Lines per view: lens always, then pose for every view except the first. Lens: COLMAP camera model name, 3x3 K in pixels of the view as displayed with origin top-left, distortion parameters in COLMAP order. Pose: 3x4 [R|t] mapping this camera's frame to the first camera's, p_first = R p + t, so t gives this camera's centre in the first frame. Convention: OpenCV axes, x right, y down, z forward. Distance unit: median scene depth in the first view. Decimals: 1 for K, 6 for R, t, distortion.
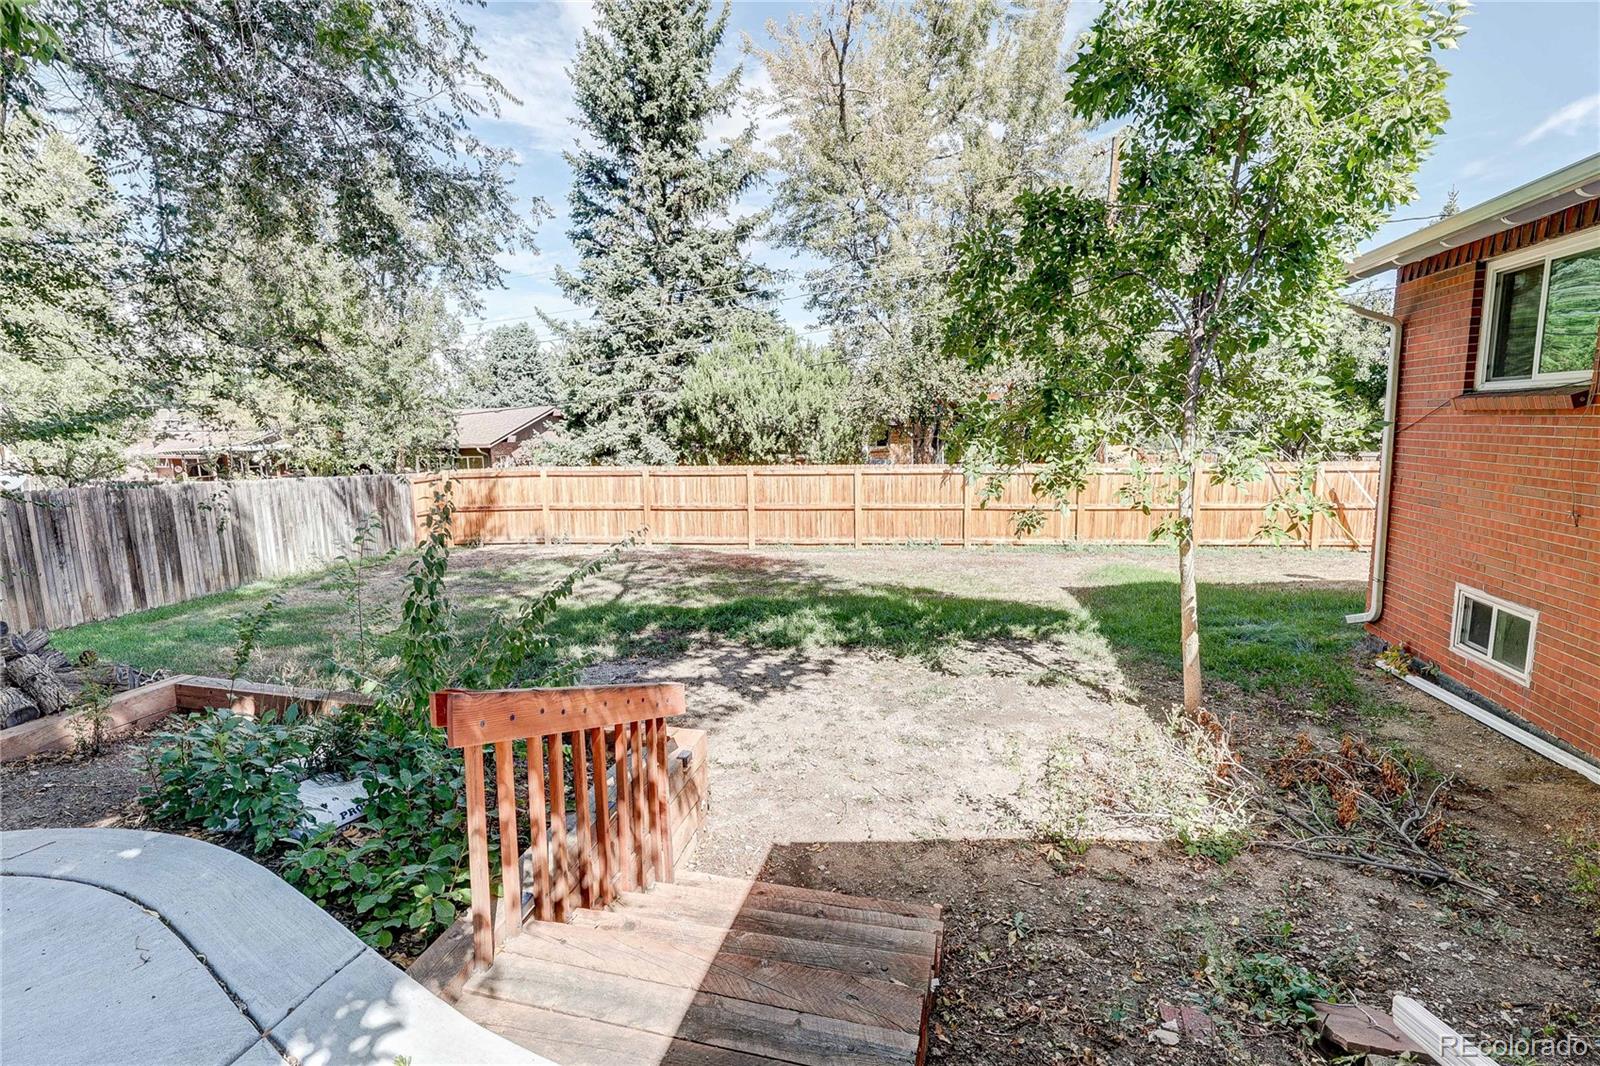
lens RADIAL K [[779.1, 0, 805.0], [0, 779.1, 536.0], [0, 0, 1]] dist [-0.007829, 0.003308]
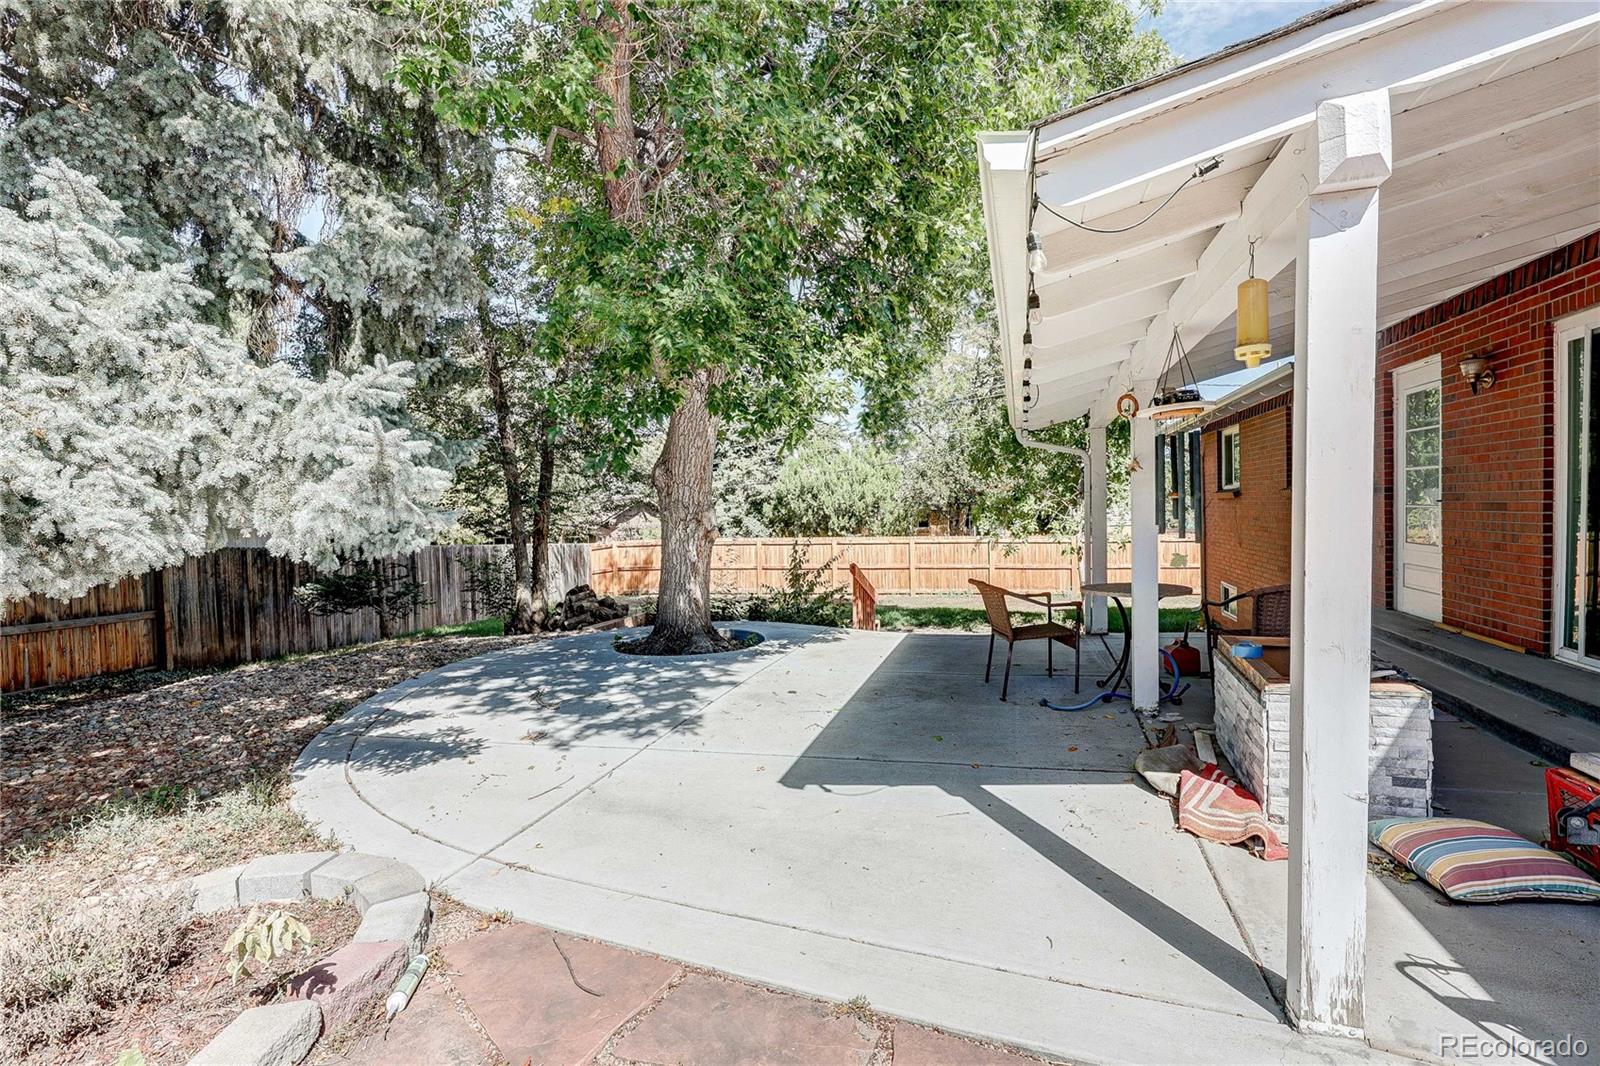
lens RADIAL K [[779.1, 0, 794.5], [0, 779.1, 530.8], [0, 0, 1]] dist [-0.007829, 0.003308]
pose [[0.998371, -0.001315, -0.057038, -0.051871], [-0.005295, 0.993285, -0.115571, 0.051319], [0.056807, 0.115684, 0.991660, -0.336726]]
